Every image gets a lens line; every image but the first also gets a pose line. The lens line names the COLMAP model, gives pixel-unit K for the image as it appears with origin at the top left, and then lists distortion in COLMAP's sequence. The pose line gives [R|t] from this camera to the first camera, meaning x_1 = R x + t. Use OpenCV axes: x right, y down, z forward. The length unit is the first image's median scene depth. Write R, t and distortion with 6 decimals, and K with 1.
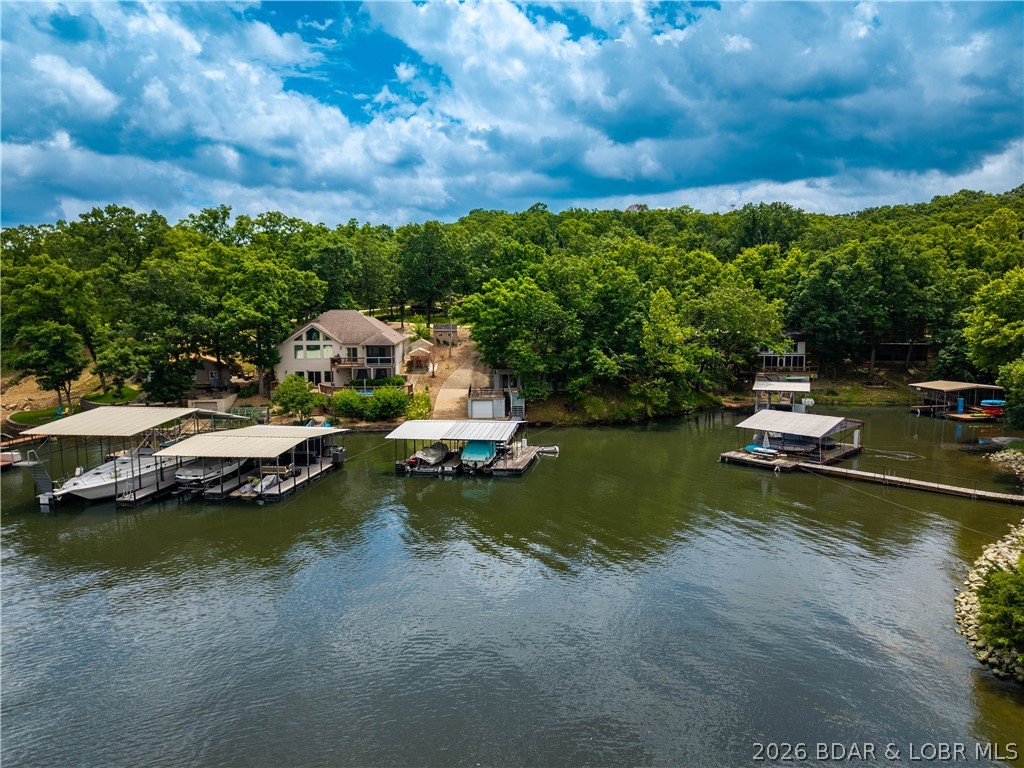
lens RADIAL K [[677.1, 0, 512.4], [0, 677.1, 384.7], [0, 0, 1]] dist [0.010581, -0.011266]
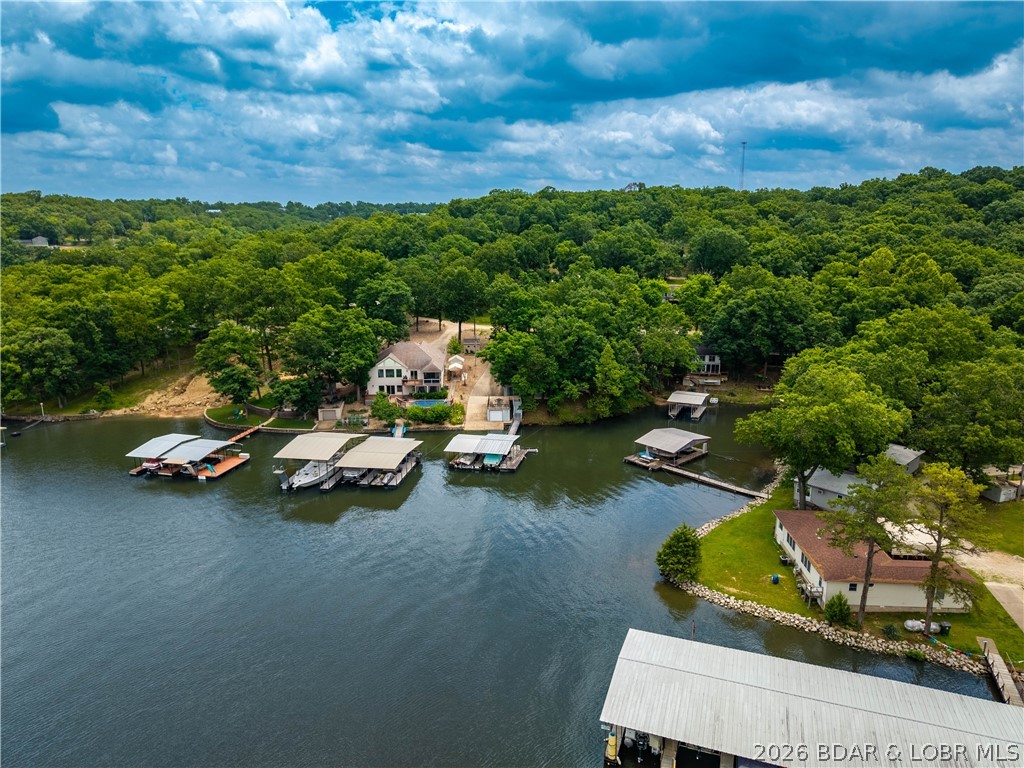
lens RADIAL K [[677.1, 0, 513.3], [0, 677.1, 385.5], [0, 0, 1]] dist [0.010581, -0.011266]
pose [[0.999538, 0.010351, -0.028583, 0.042589], [-0.006363, 0.990655, 0.136244, -0.257186], [0.029726, -0.136000, 0.990263, -0.604294]]
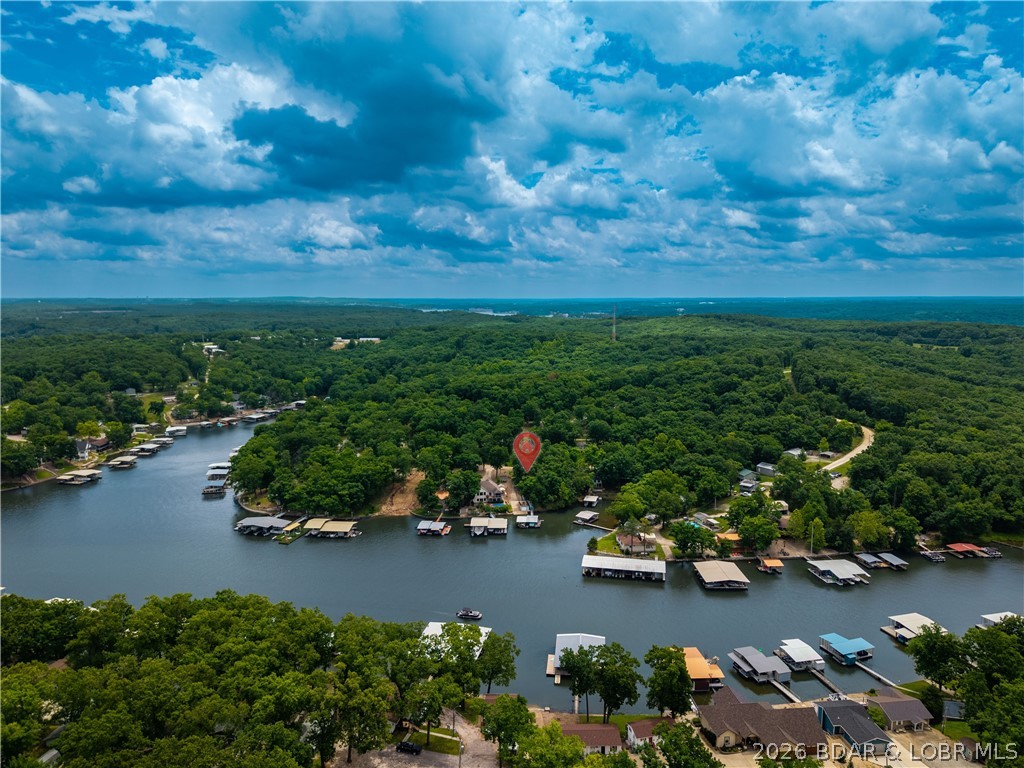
lens RADIAL K [[677.1, 0, 511.7], [0, 677.1, 384.6], [0, 0, 1]] dist [0.010581, -0.011266]
pose [[0.992418, -0.012825, 0.122238, -0.663740], [0.010100, 0.999687, 0.022886, -0.890350], [-0.122493, -0.021478, 0.992237, -3.434648]]
